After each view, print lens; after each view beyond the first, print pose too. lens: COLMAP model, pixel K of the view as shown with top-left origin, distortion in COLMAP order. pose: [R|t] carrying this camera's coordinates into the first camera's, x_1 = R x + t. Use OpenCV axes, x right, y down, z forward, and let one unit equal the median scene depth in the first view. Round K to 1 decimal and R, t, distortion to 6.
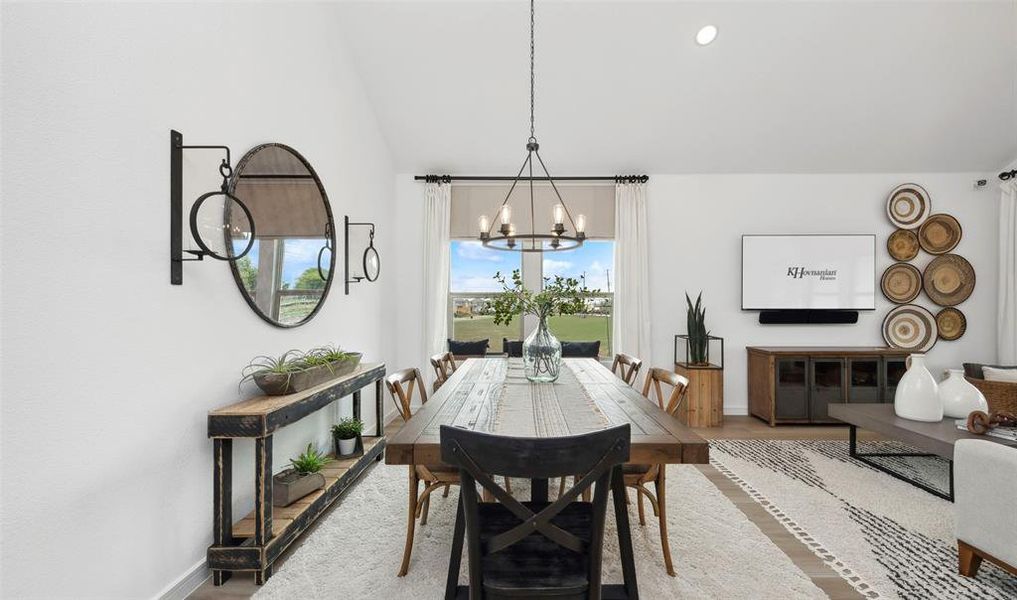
lens RADIAL K [[405.0, 0, 524.9], [0, 405.0, 302.1], [0, 0, 1]] dist [0.006861, -0.000140]
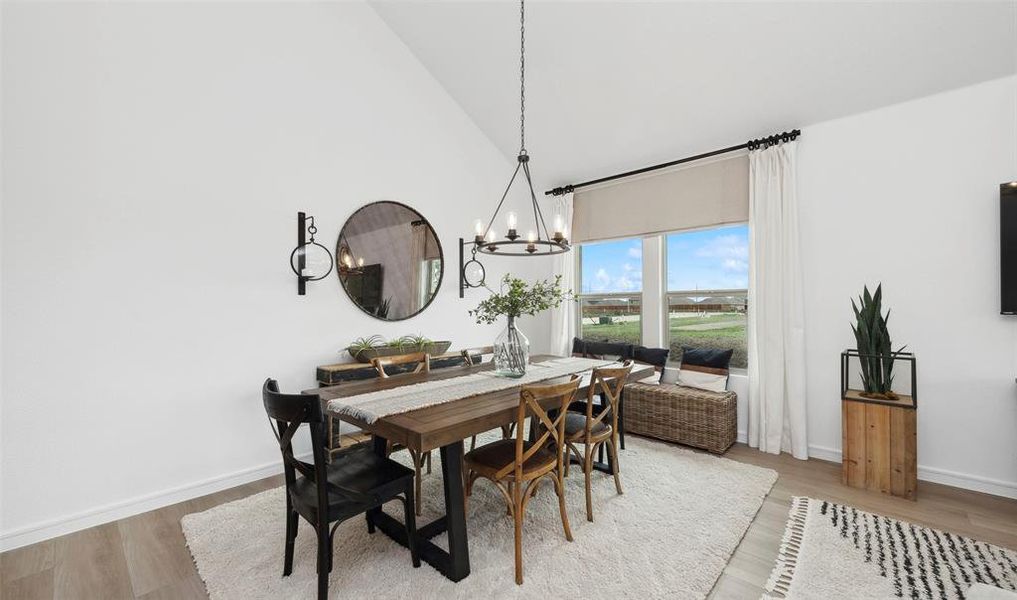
lens RADIAL K [[400.1, 0, 516.9], [0, 400.1, 301.8], [0, 0, 1]] dist [0.010265, -0.000135]
pose [[0.740921, -0.007028, -0.671555, 0.413436], [0.006234, 0.999974, -0.003587, 0.000632], [0.671563, -0.001528, 0.740946, 0.114426]]
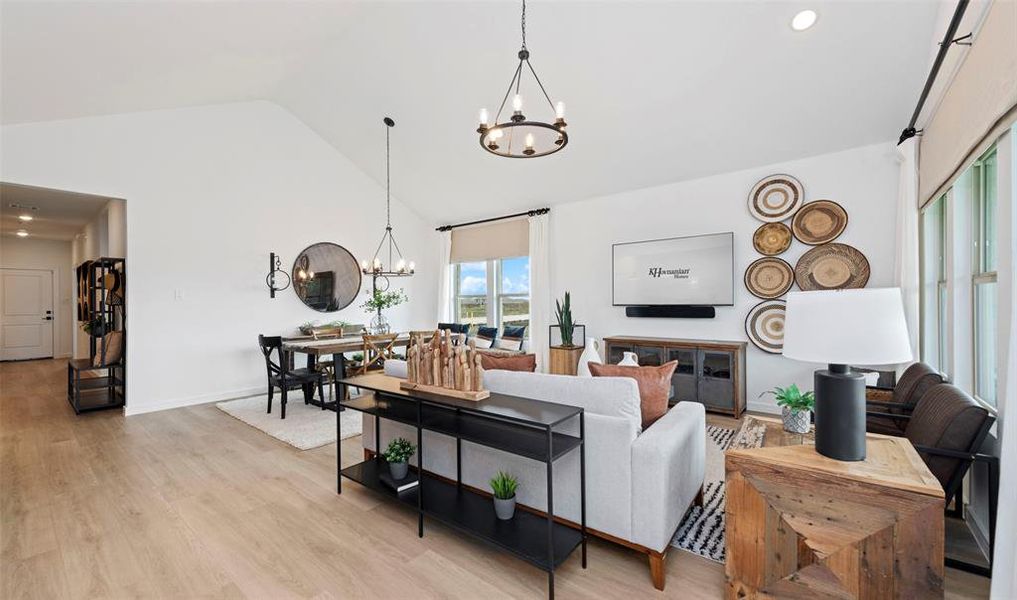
lens RADIAL K [[405.0, 0, 524.9], [0, 405.0, 302.1], [0, 0, 1]] dist [0.006861, -0.000140]
pose [[0.784606, -0.004575, -0.619978, 1.095110], [0.012676, 0.999882, 0.008663, -0.003742], [0.619866, -0.014656, 0.784571, -0.134850]]
